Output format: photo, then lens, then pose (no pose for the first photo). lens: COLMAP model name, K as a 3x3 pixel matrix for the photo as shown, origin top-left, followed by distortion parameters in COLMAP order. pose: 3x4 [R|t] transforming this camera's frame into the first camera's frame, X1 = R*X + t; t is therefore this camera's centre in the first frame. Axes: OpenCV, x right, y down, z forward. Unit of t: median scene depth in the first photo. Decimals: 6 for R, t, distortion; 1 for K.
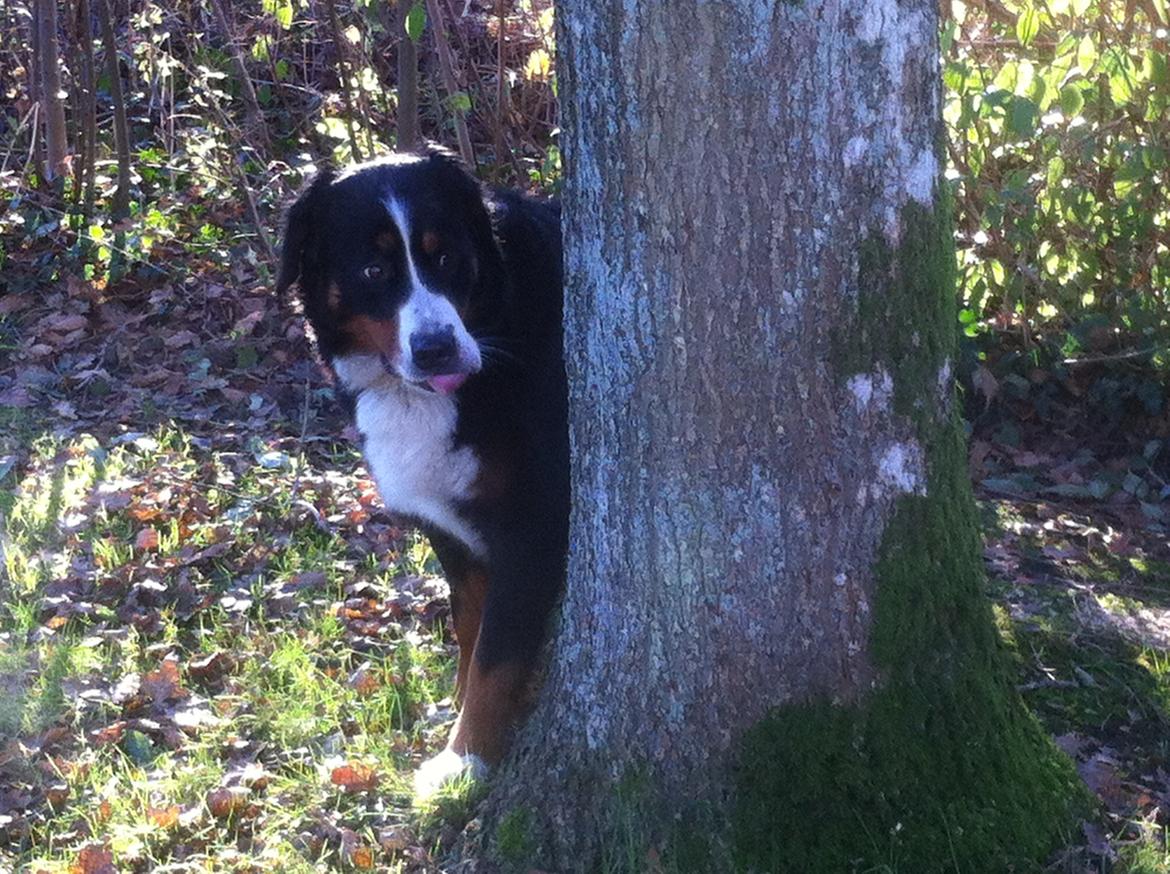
lens RADIAL K [[2768.7, 0, 568.1], [0, 2768.7, 457.6], [0, 0, 1]] dist [0.057309, 0.000000]
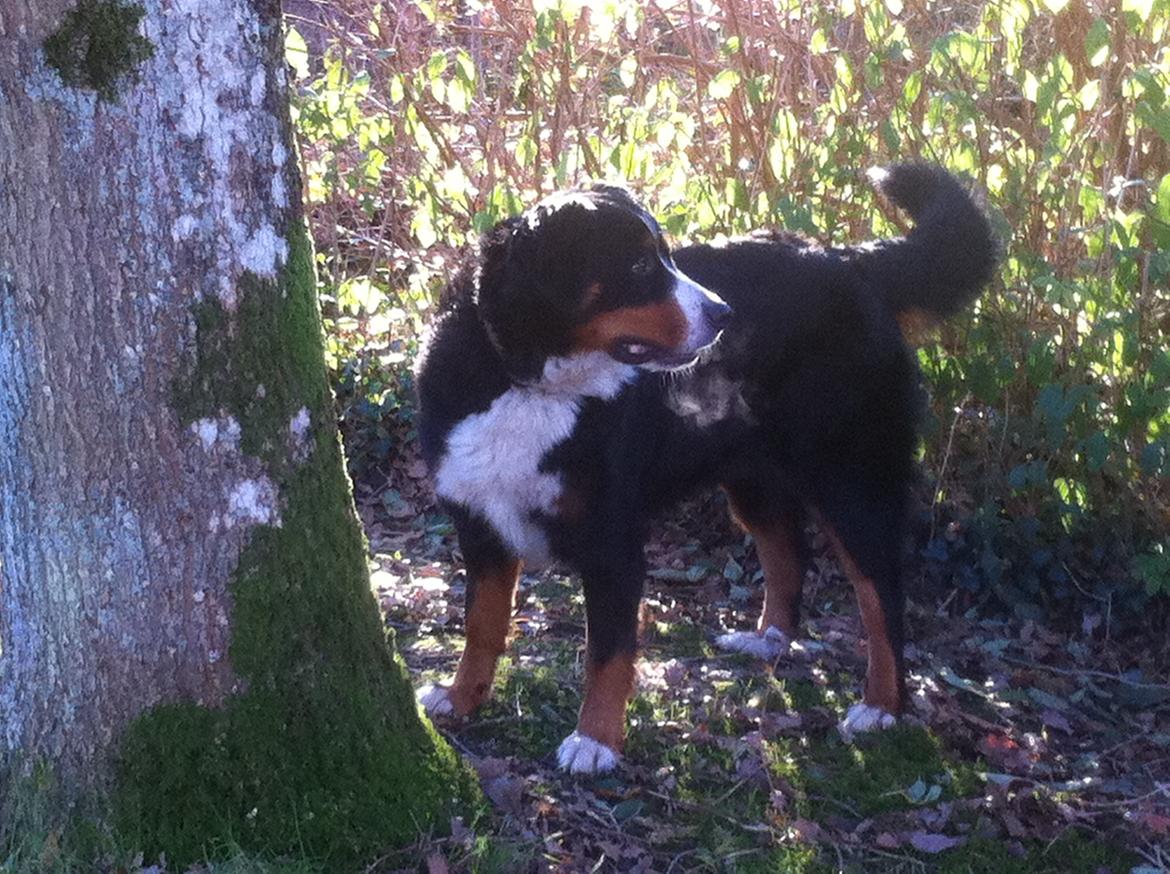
lens RADIAL K [[2768.7, 0, 666.1], [0, 2768.7, 481.4], [0, 0, 1]] dist [0.057309, 0.000000]
pose [[0.999974, 0.001827, -0.007009, 0.307285], [-0.002228, 0.998337, -0.057609, 0.063336], [0.006892, 0.057623, 0.998315, -0.170986]]
